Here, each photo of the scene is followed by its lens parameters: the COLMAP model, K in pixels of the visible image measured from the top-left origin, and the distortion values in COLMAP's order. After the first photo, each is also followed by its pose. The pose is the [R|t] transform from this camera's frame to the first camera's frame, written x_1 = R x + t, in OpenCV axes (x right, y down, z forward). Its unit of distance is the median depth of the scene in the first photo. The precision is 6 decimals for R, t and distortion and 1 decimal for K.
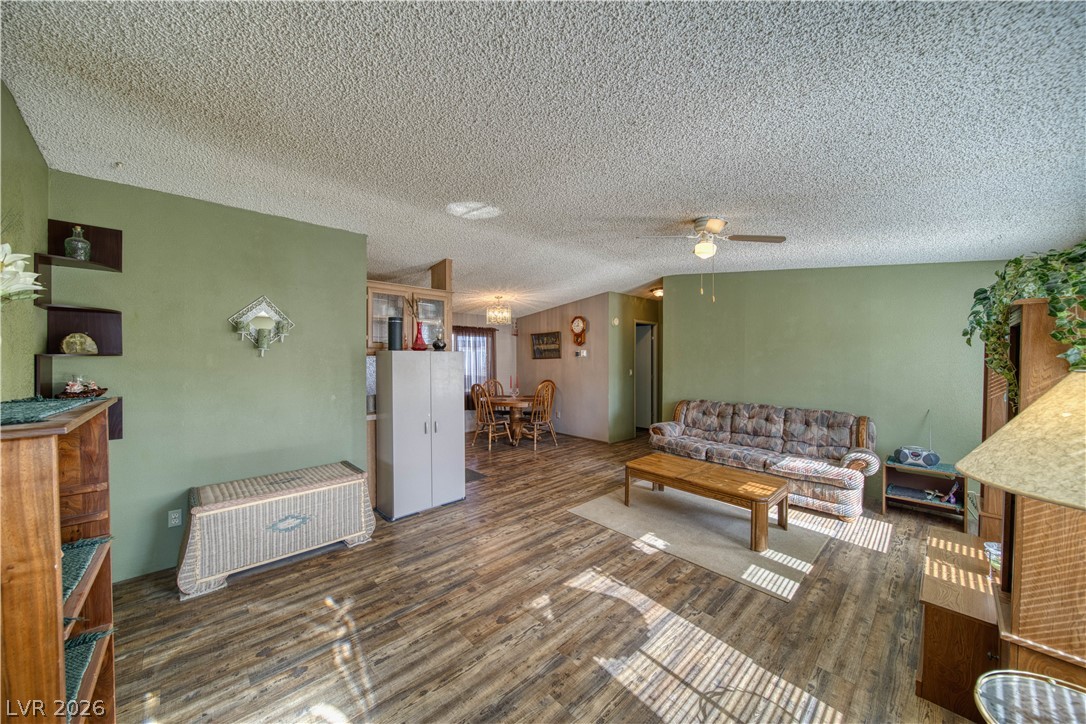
lens RADIAL K [[378.8, 0, 539.2], [0, 378.8, 363.0], [0, 0, 1]] dist [-0.003339, -0.000356]
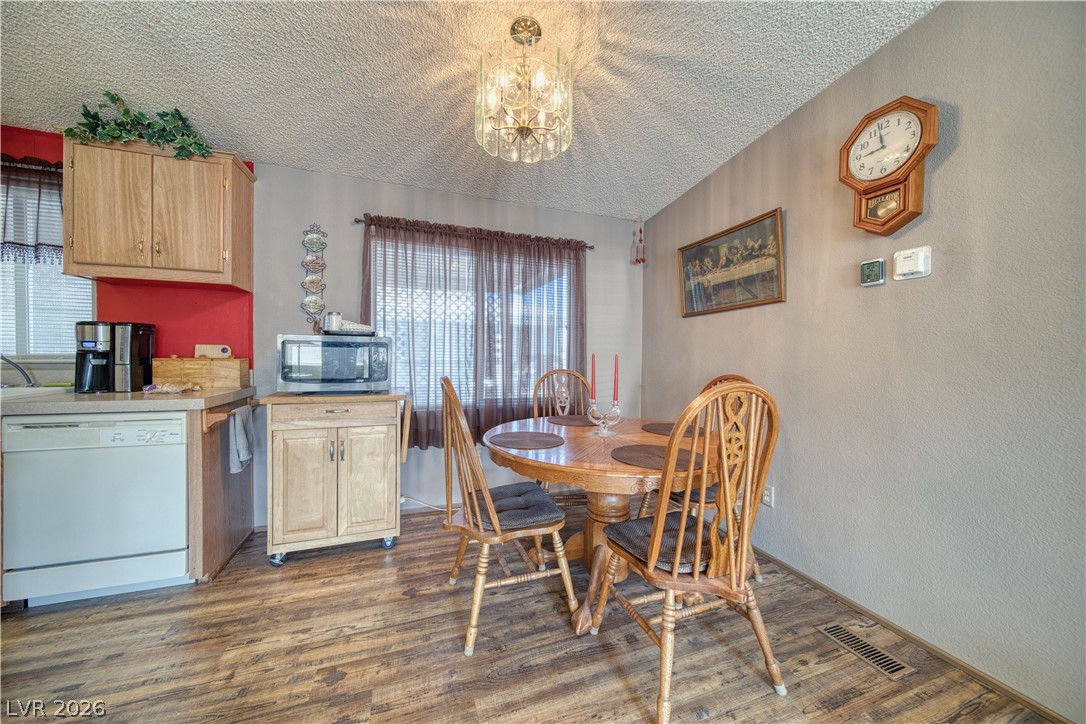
lens RADIAL K [[378.8, 0, 544.9], [0, 378.8, 361.7], [0, 0, 1]] dist [-0.003339, -0.000356]
pose [[0.918749, 0.020913, -0.394287, 0.006155], [-0.019675, 0.999781, 0.007184, 0.042427], [0.394351, 0.001157, 0.918959, 0.832913]]
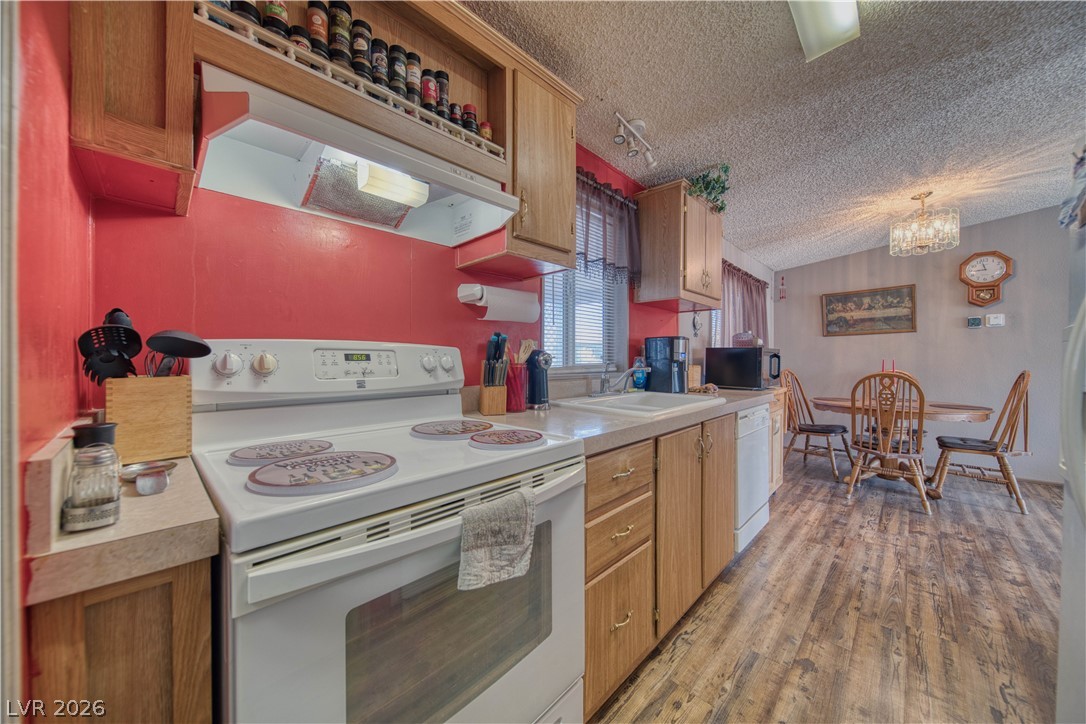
lens RADIAL K [[378.8, 0, 547.0], [0, 378.8, 362.1], [0, 0, 1]] dist [-0.003339, -0.000356]
pose [[0.998505, 0.008410, 0.054011, -0.648918], [-0.007805, 0.999904, -0.011418, 0.053599], [-0.054101, 0.010979, 0.998475, 0.587029]]
